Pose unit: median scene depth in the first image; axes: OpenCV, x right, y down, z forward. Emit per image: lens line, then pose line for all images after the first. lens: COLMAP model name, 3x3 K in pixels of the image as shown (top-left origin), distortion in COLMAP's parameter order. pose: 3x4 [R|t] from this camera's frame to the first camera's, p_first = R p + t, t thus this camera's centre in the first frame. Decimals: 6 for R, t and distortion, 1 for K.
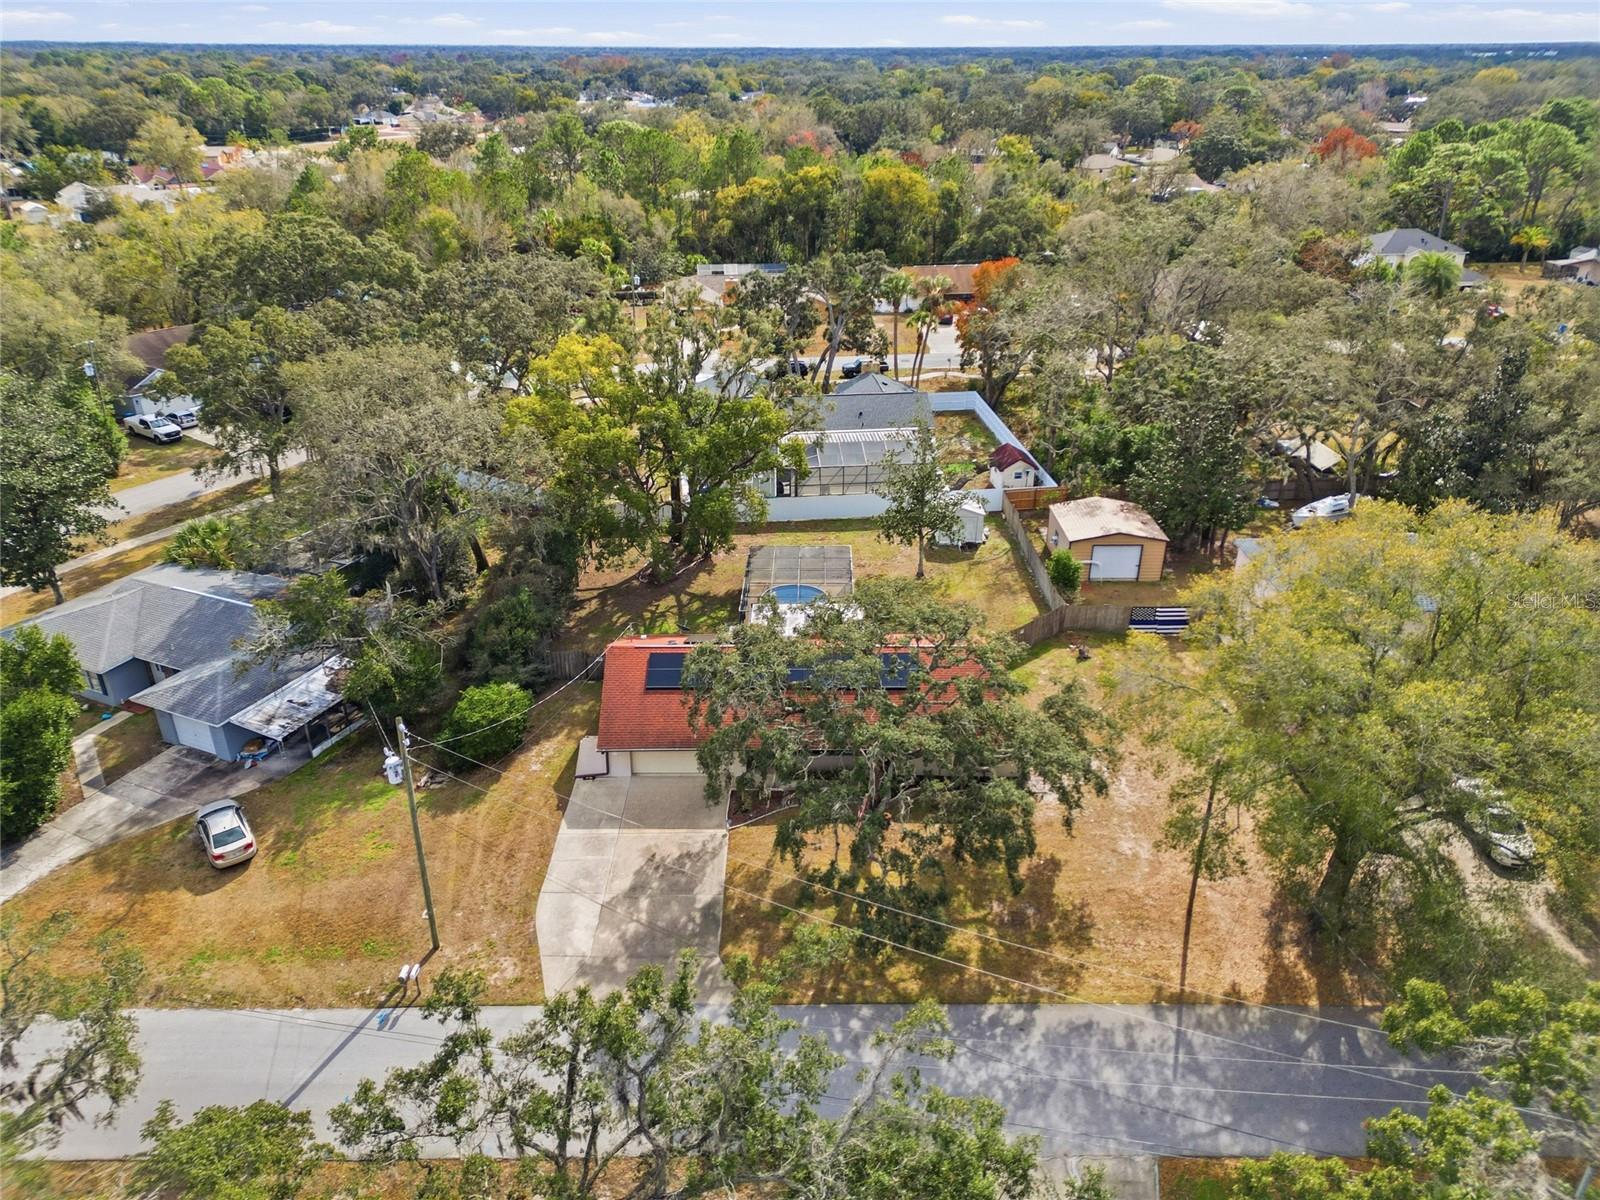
lens RADIAL K [[1115.1, 0, 800.0], [0, 1115.1, 600.0], [0, 0, 1]] dist [-0.000320, -0.000317]
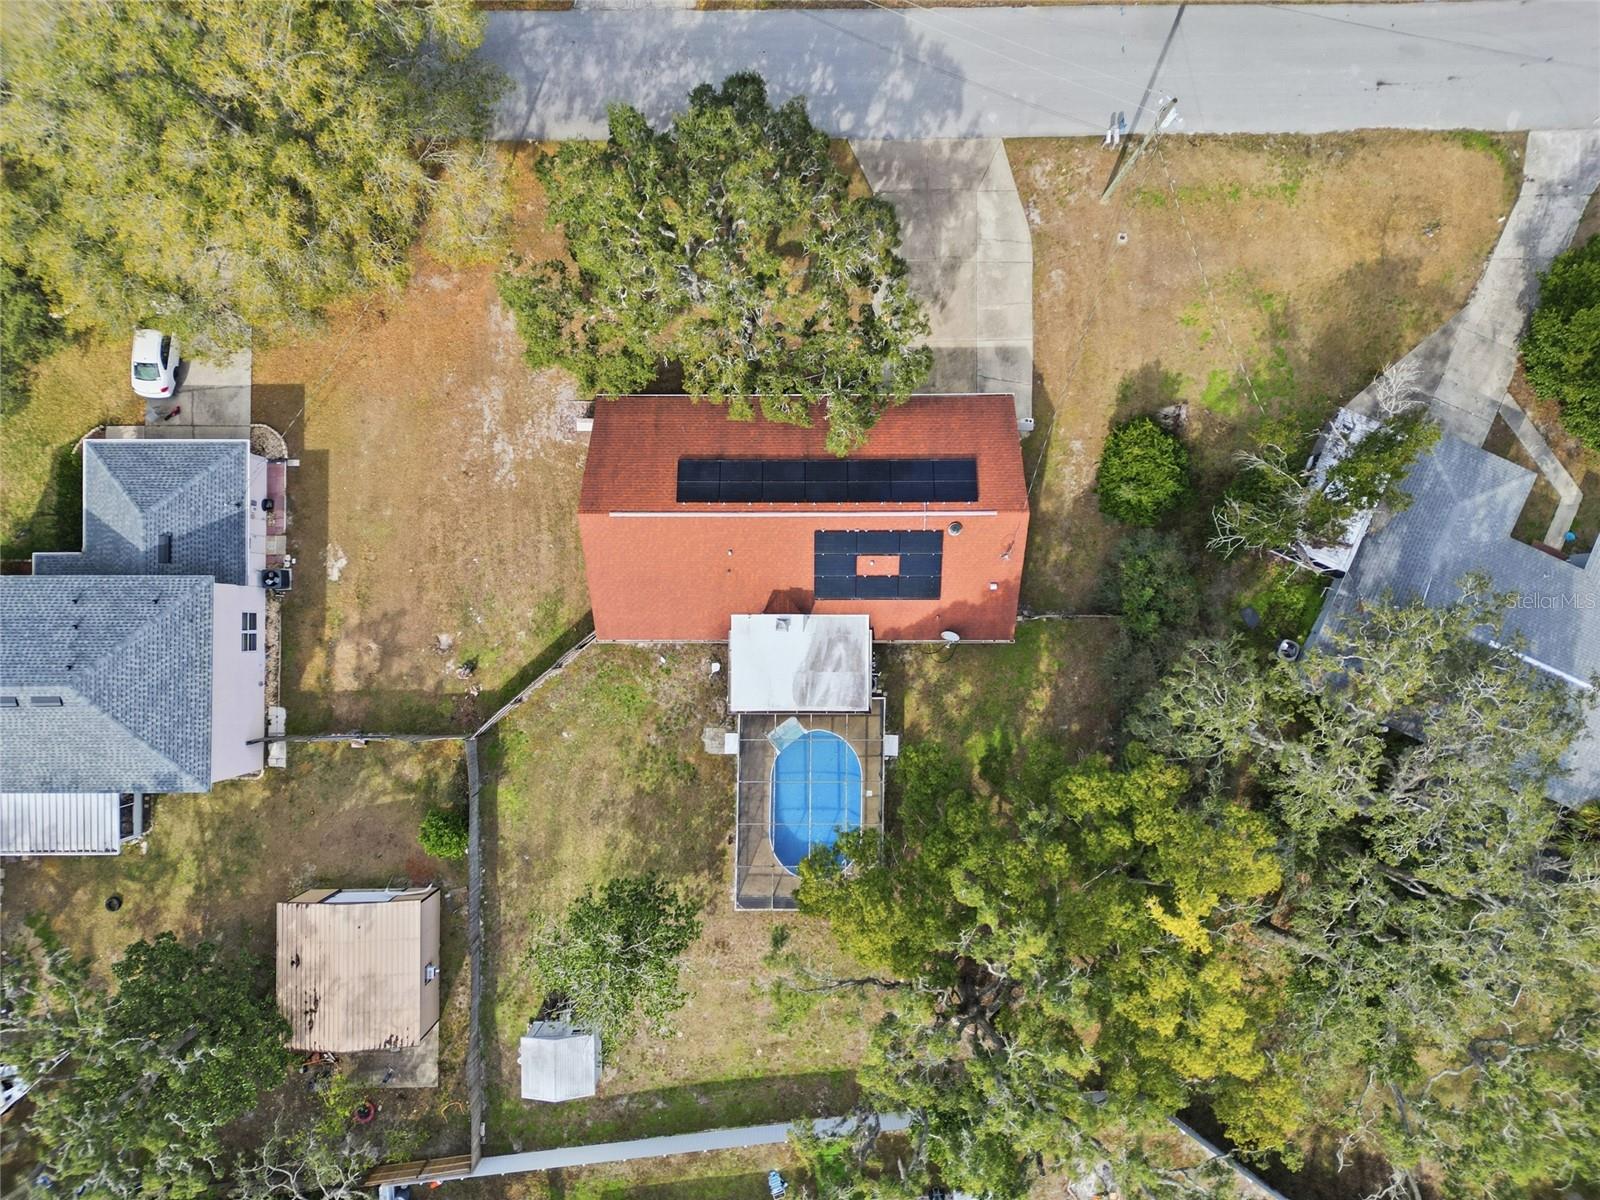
lens RADIAL K [[1115.1, 0, 800.0], [0, 1115.1, 600.0], [0, 0, 1]] dist [-0.000320, -0.000317]
pose [[-0.999555, -0.003435, 0.029625, -0.023051], [0.028481, -0.404578, 0.914060, -0.860999], [0.008846, 0.914497, 0.404496, 0.770855]]
